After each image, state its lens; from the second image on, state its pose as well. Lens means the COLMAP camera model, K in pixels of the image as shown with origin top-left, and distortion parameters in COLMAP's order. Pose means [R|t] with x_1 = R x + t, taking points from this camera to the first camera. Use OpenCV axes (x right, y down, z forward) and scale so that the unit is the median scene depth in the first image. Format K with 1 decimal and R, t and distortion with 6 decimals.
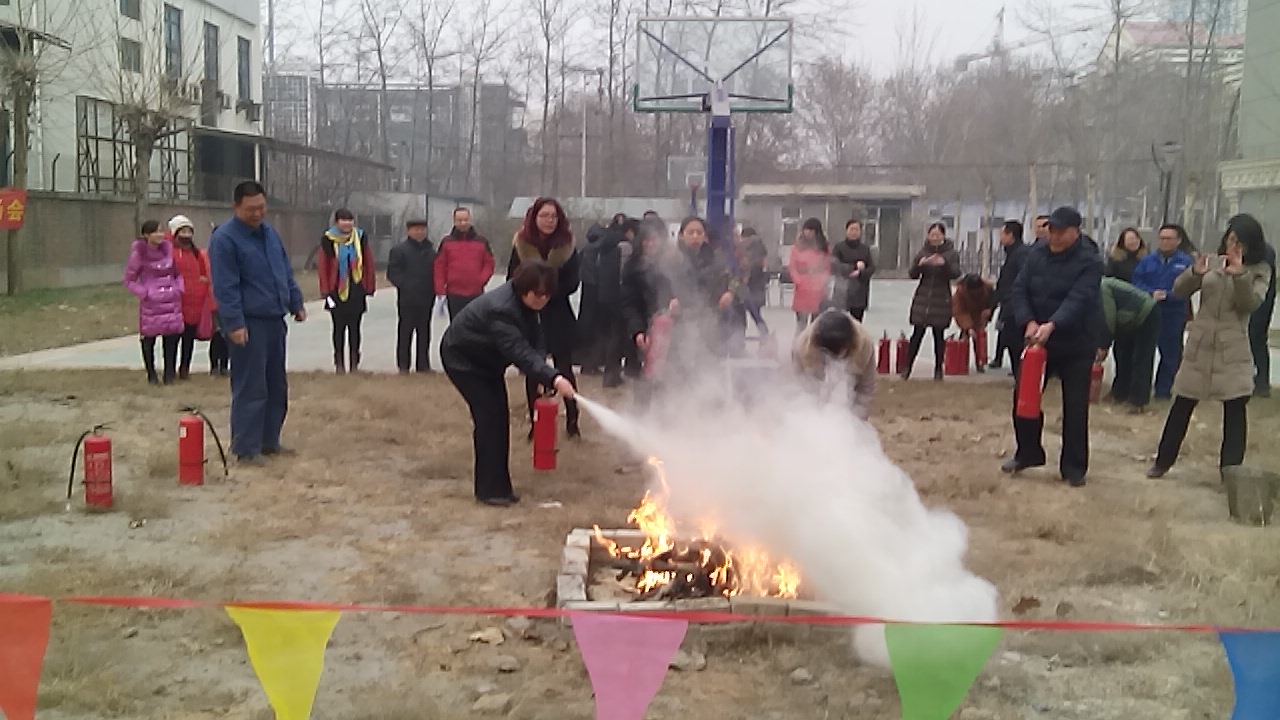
lens RADIAL K [[1202.2, 0, 640.0], [0, 1202.2, 360.0], [0, 0, 1]] dist [0.011725, -0.006057]
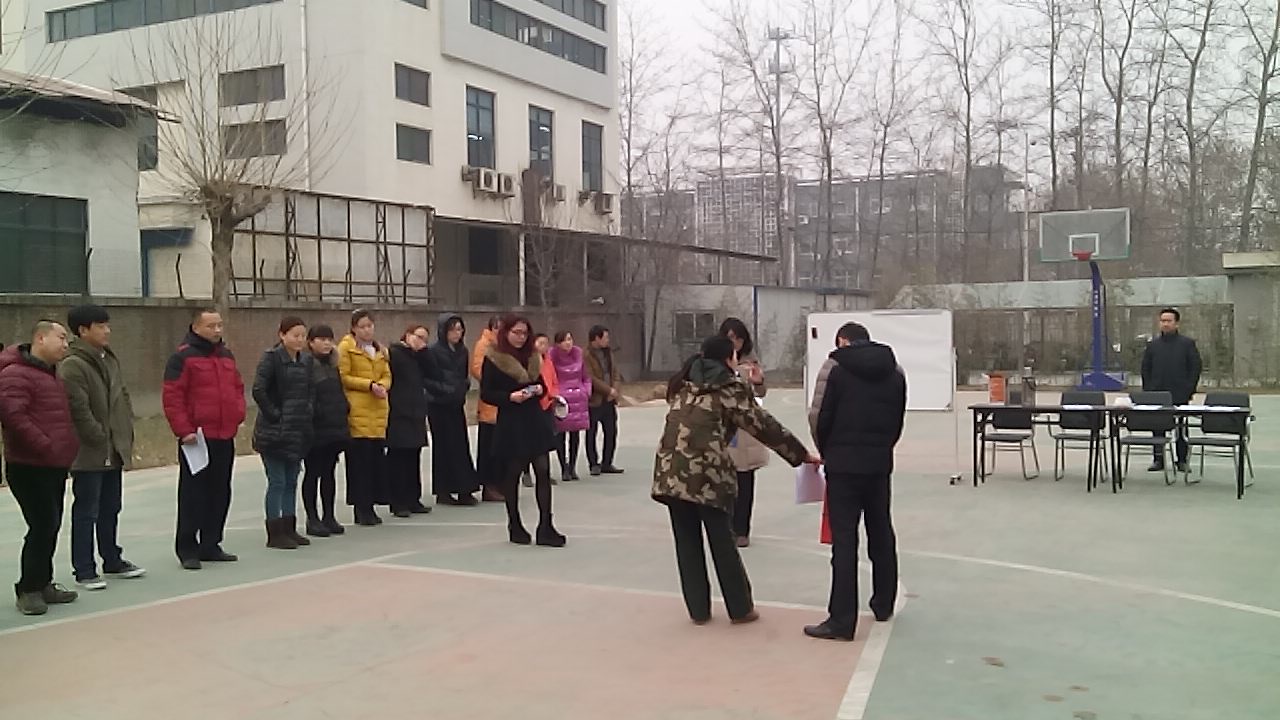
lens RADIAL K [[1179.4, 0, 654.4], [0, 1179.4, 361.7], [0, 0, 1]] dist [0.068664, -0.174945]
pose [[0.907465, -0.016361, -0.419809, 0.076104], [-0.017037, 0.996986, -0.075683, -0.023897], [0.419782, 0.075832, 0.904451, 0.231365]]
